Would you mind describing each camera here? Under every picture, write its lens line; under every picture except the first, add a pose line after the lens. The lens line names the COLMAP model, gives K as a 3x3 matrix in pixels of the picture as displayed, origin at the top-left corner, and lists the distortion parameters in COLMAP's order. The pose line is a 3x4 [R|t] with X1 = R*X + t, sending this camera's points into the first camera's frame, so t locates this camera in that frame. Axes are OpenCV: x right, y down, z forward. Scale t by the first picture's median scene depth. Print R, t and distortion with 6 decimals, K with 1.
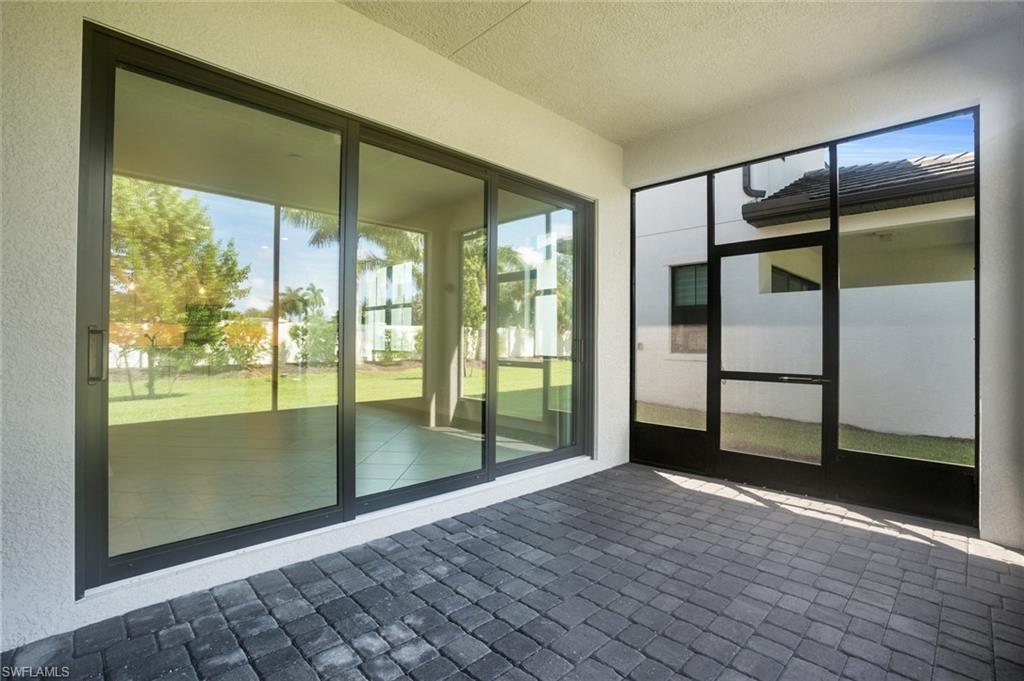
lens RADIAL K [[481.7, 0, 509.6], [0, 481.7, 339.4], [0, 0, 1]] dist [-0.068776, 0.026589]
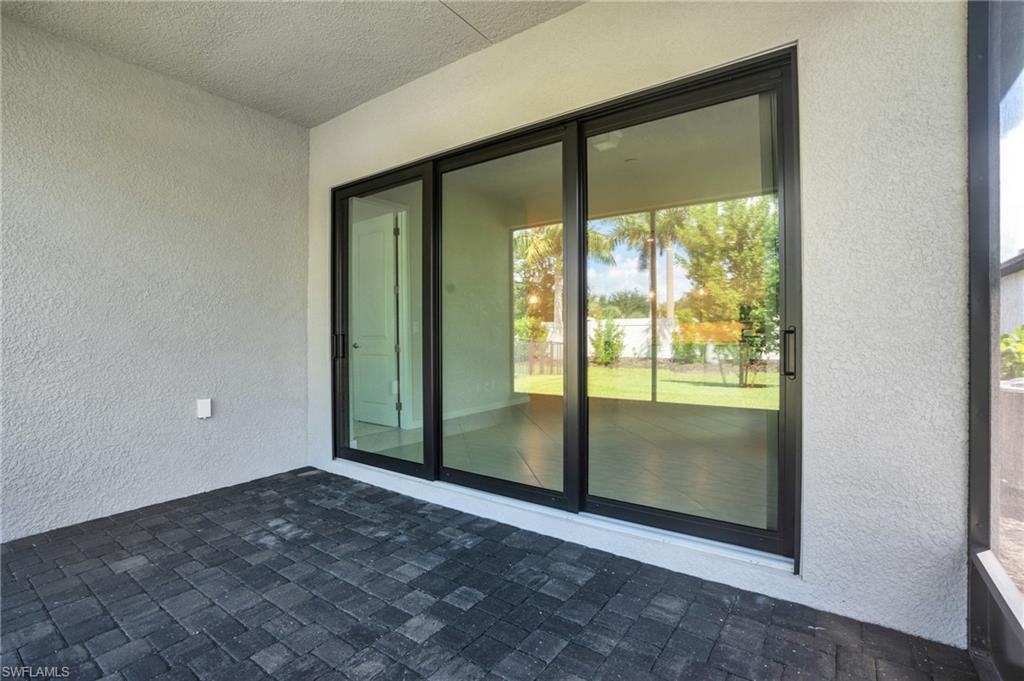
lens RADIAL K [[481.7, 0, 509.6], [0, 481.7, 339.4], [0, 0, 1]] dist [-0.068776, 0.026589]
pose [[0.167311, 0.003341, -0.985898, 0.974424], [0.009887, 0.999938, 0.005067, 0.007282], [0.985855, -0.010595, 0.167268, 1.038296]]
